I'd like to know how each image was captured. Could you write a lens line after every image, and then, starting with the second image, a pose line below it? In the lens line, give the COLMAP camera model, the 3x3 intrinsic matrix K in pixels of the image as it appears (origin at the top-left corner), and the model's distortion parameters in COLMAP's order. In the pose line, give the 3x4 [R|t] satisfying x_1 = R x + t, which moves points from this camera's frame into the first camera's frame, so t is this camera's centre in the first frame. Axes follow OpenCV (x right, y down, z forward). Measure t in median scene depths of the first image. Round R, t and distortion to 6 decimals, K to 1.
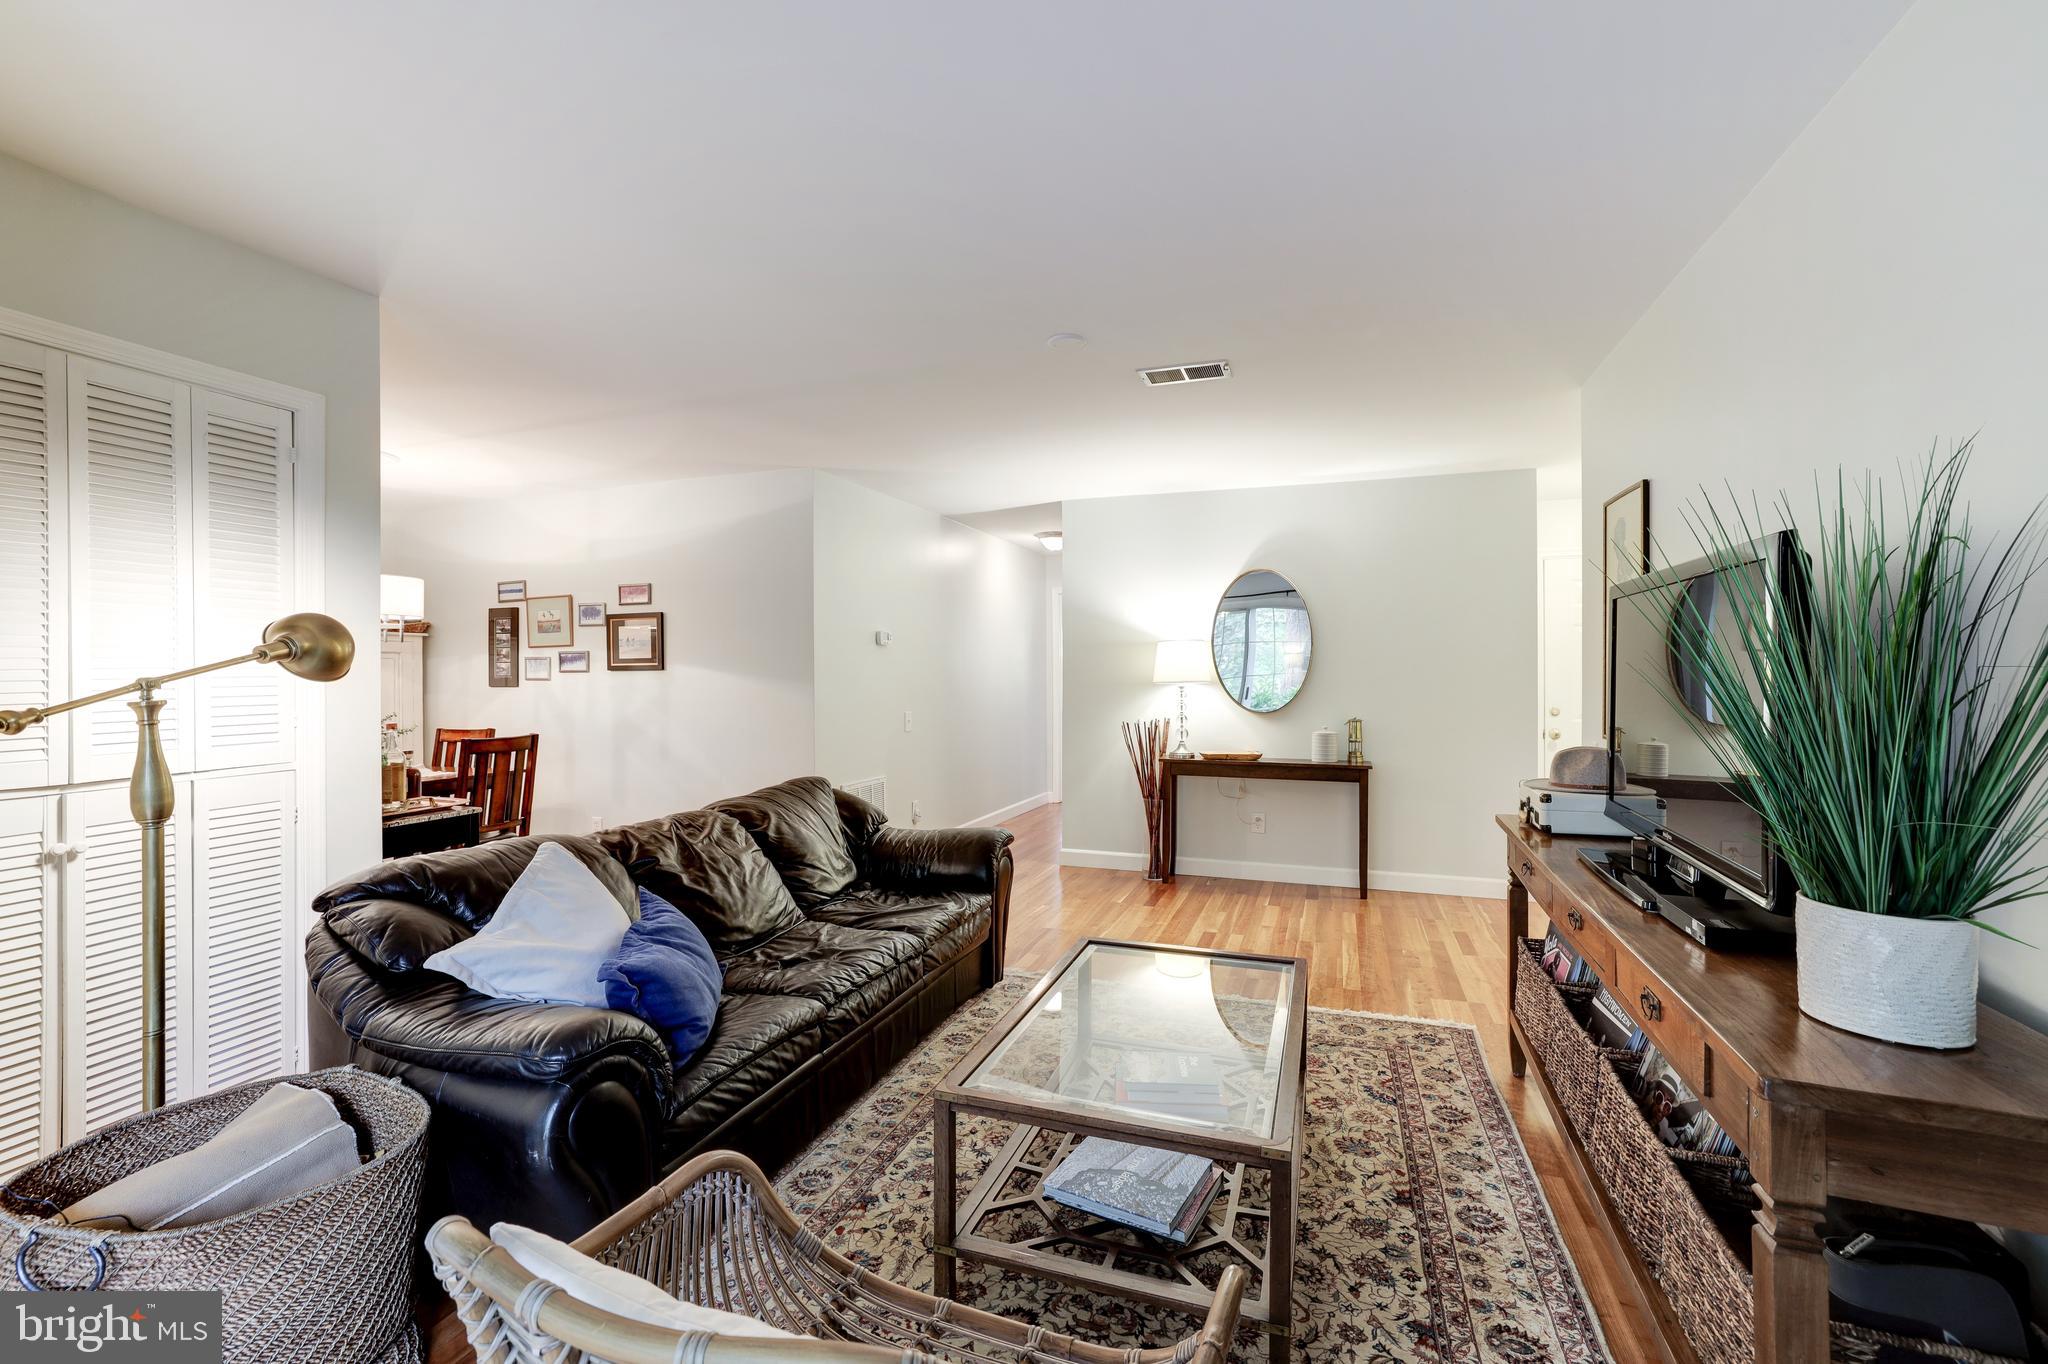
lens RADIAL K [[874.6, 0, 1021.6], [0, 874.6, 669.2], [0, 0, 1]] dist [-0.035238, 0.017970]
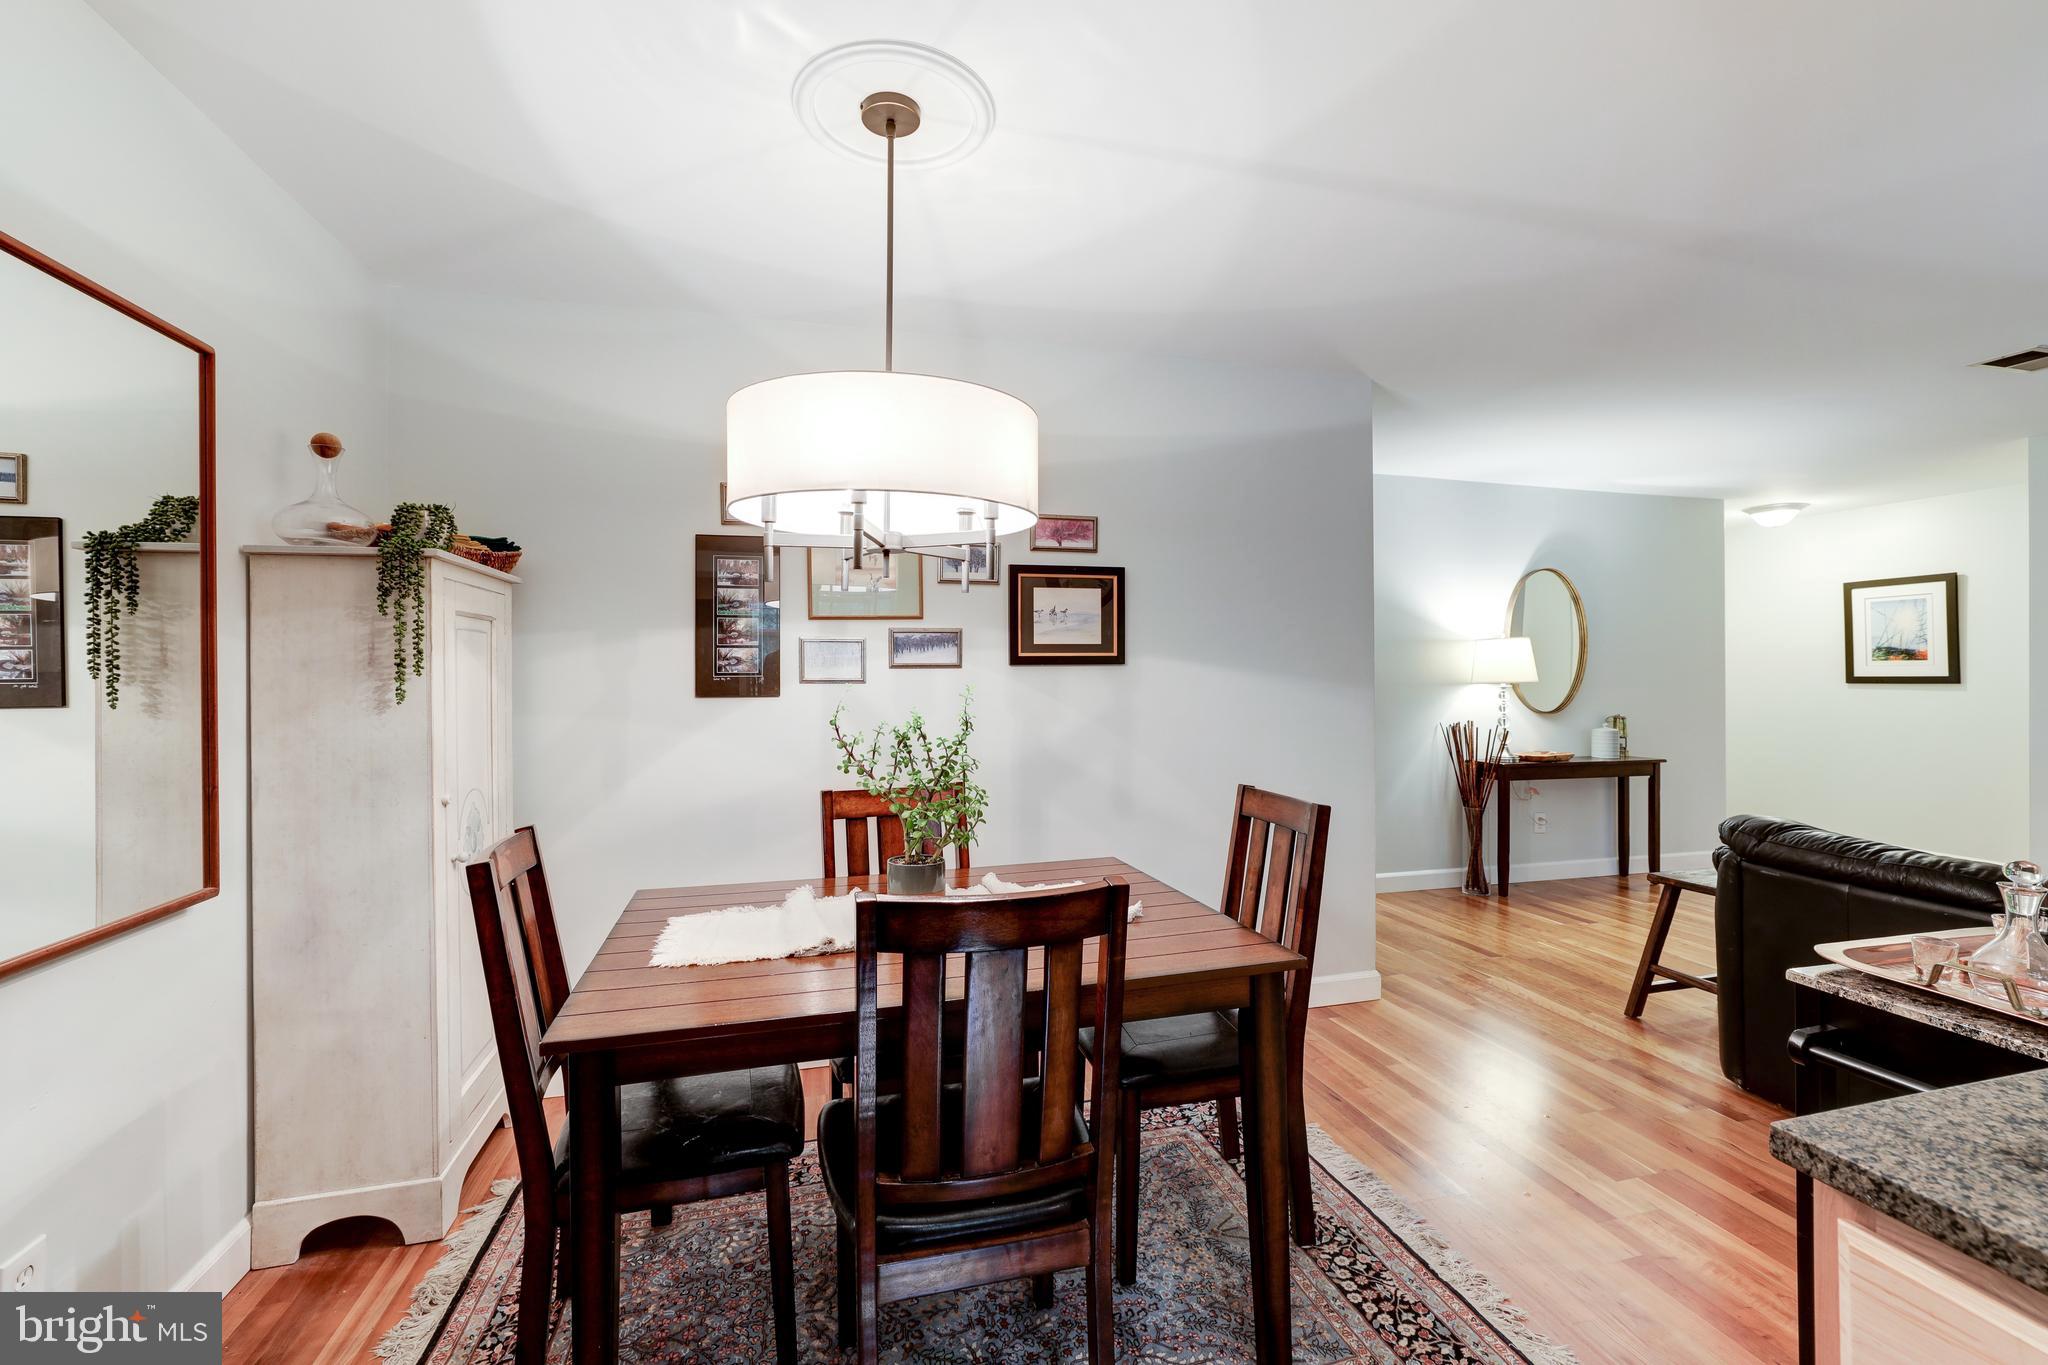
lens RADIAL K [[874.6, 0, 1021.6], [0, 874.6, 669.7], [0, 0, 1]] dist [-0.035238, 0.017970]
pose [[0.823042, 0.005198, 0.567957, -0.803461], [-0.004445, 0.999986, -0.002712, 0.006315], [-0.567964, -0.000292, 0.823054, 0.536463]]
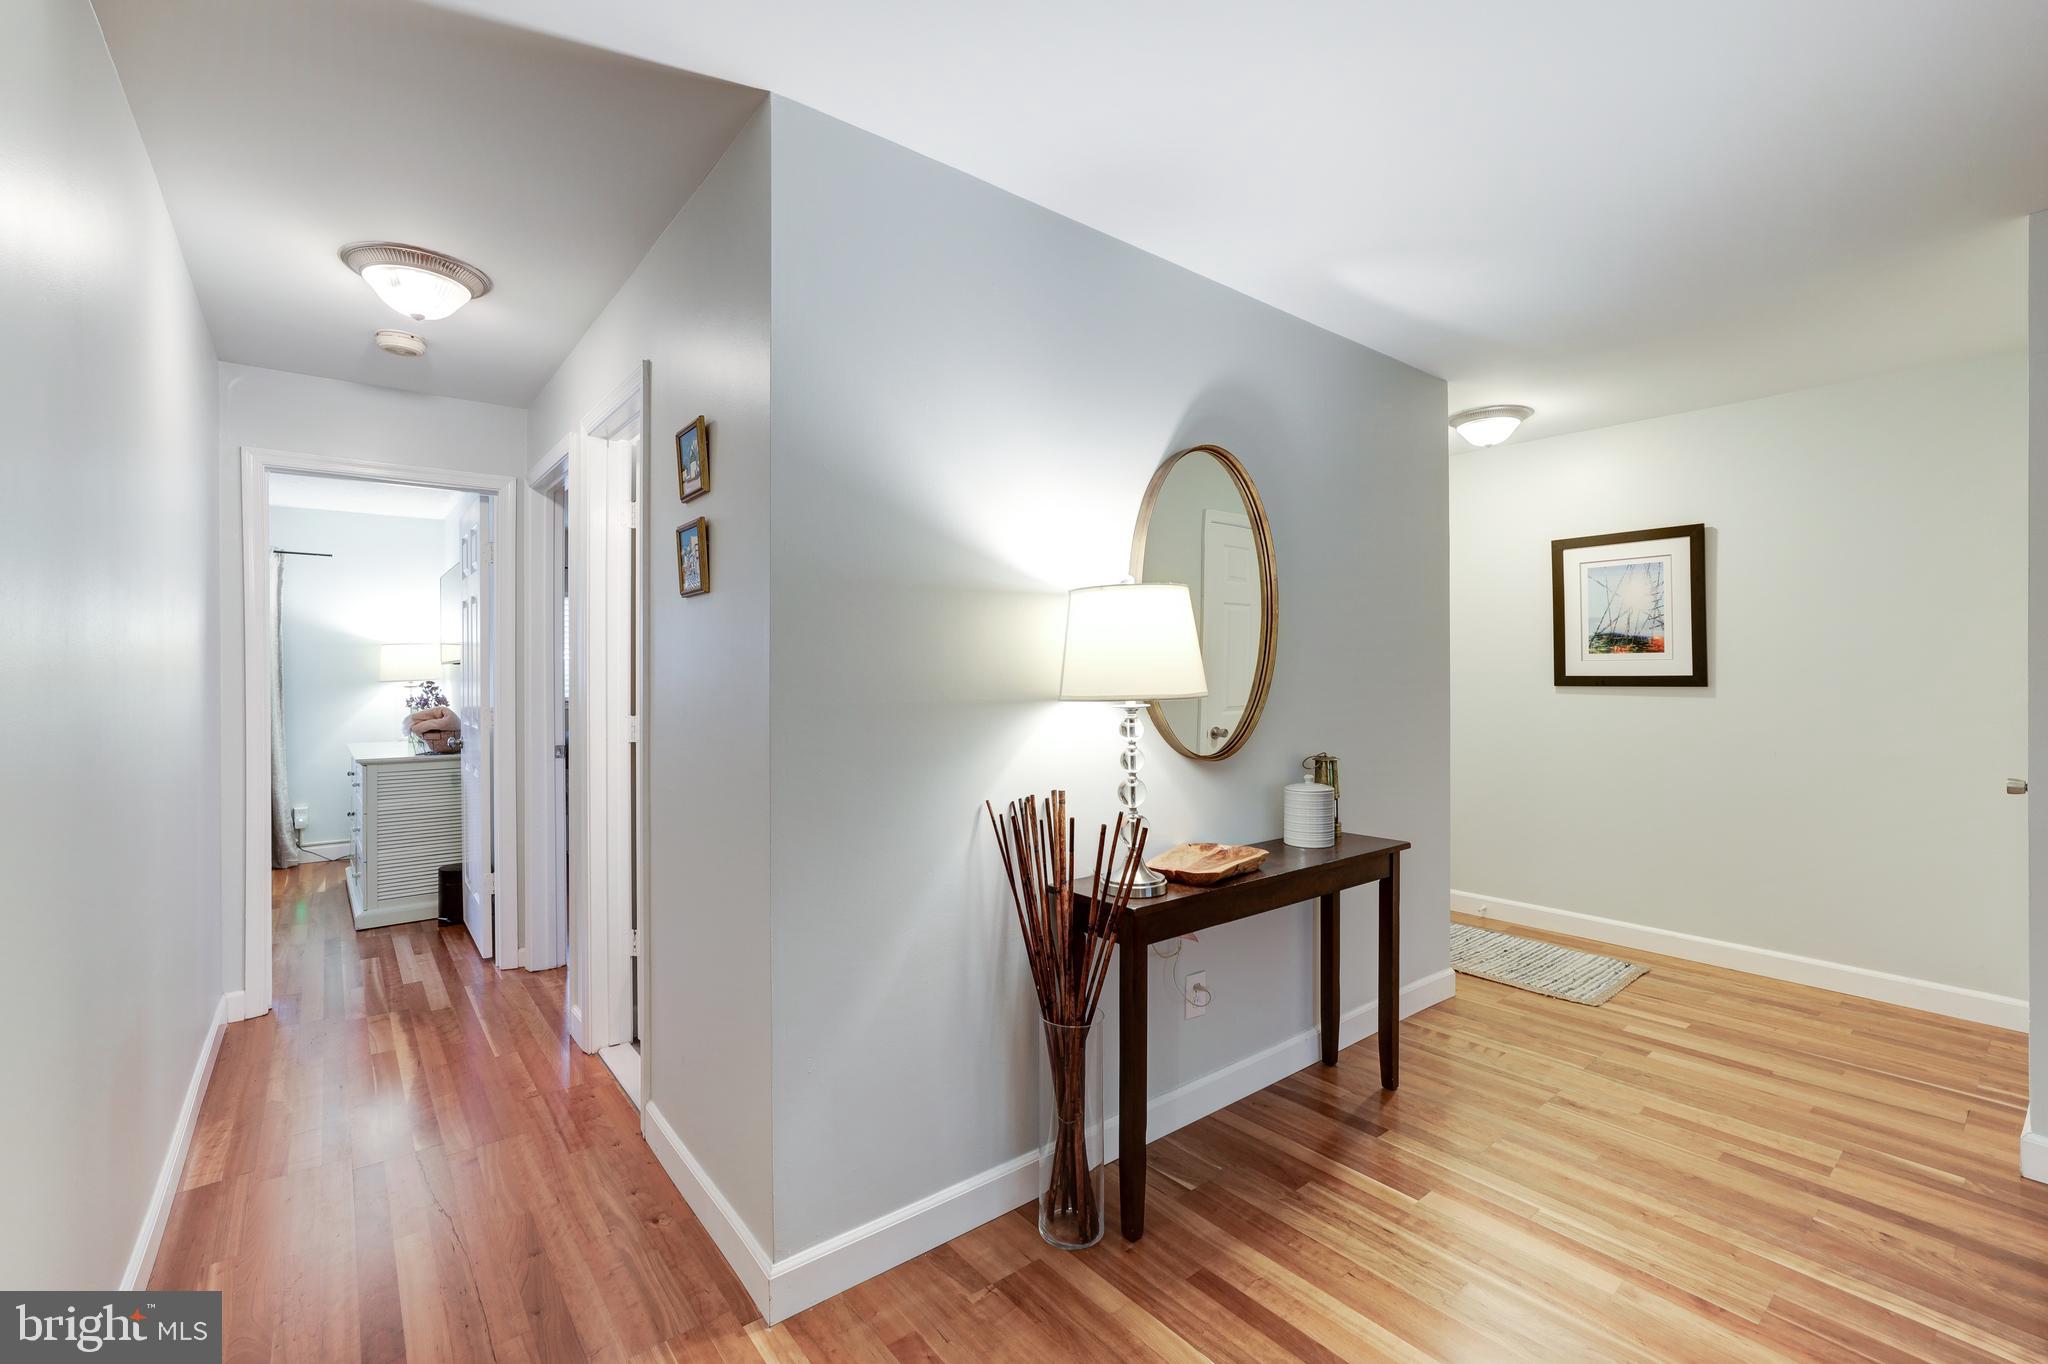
lens RADIAL K [[887.0, 0, 1024.3], [0, 887.0, 673.2], [0, 0, 1]] dist [-0.053007, 0.018375]
pose [[0.519610, -0.000147, 0.854403, -0.180057], [-0.002203, 0.999996, 0.001512, 0.004437], [-0.854400, -0.002668, 0.519608, 0.859739]]
